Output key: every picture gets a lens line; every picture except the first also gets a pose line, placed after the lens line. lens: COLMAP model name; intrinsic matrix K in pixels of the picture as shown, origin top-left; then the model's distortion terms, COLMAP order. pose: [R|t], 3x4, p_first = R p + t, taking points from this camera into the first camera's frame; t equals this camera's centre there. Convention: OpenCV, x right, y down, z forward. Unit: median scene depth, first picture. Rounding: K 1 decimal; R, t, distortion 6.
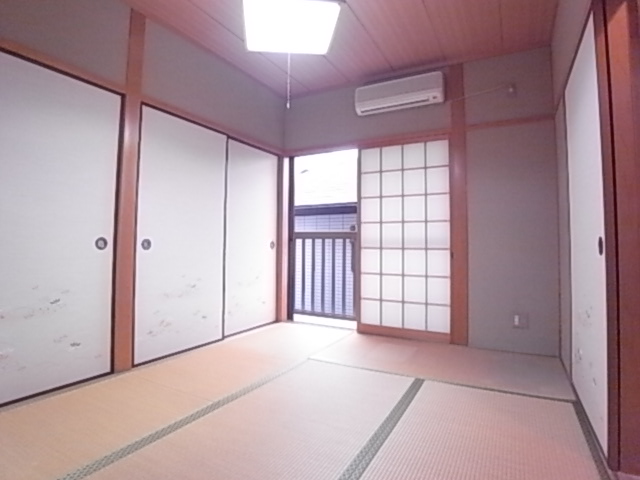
lens RADIAL K [[363.1, 0, 316.7], [0, 363.1, 228.2], [0, 0, 1]] dist [-0.041946, 0.000372]
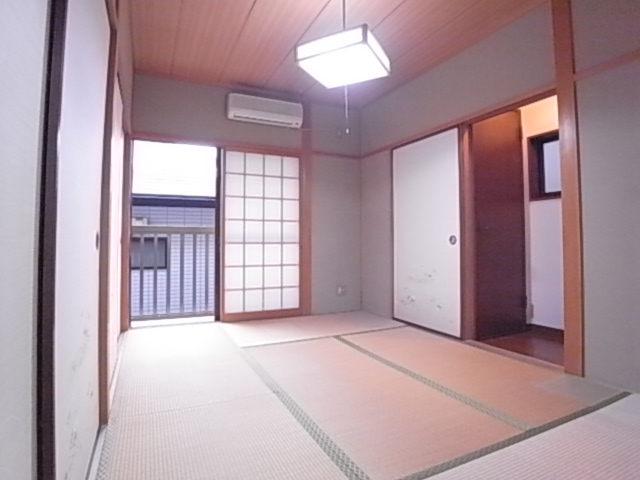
lens RADIAL K [[363.1, 0, 316.7], [0, 363.1, 228.2], [0, 0, 1]] dist [-0.041946, 0.000372]
pose [[0.593969, 0.019828, 0.804243, -0.614472], [-0.032032, 0.999486, -0.000985, 0.003915], [-0.803850, -0.025176, 0.594299, 0.166724]]
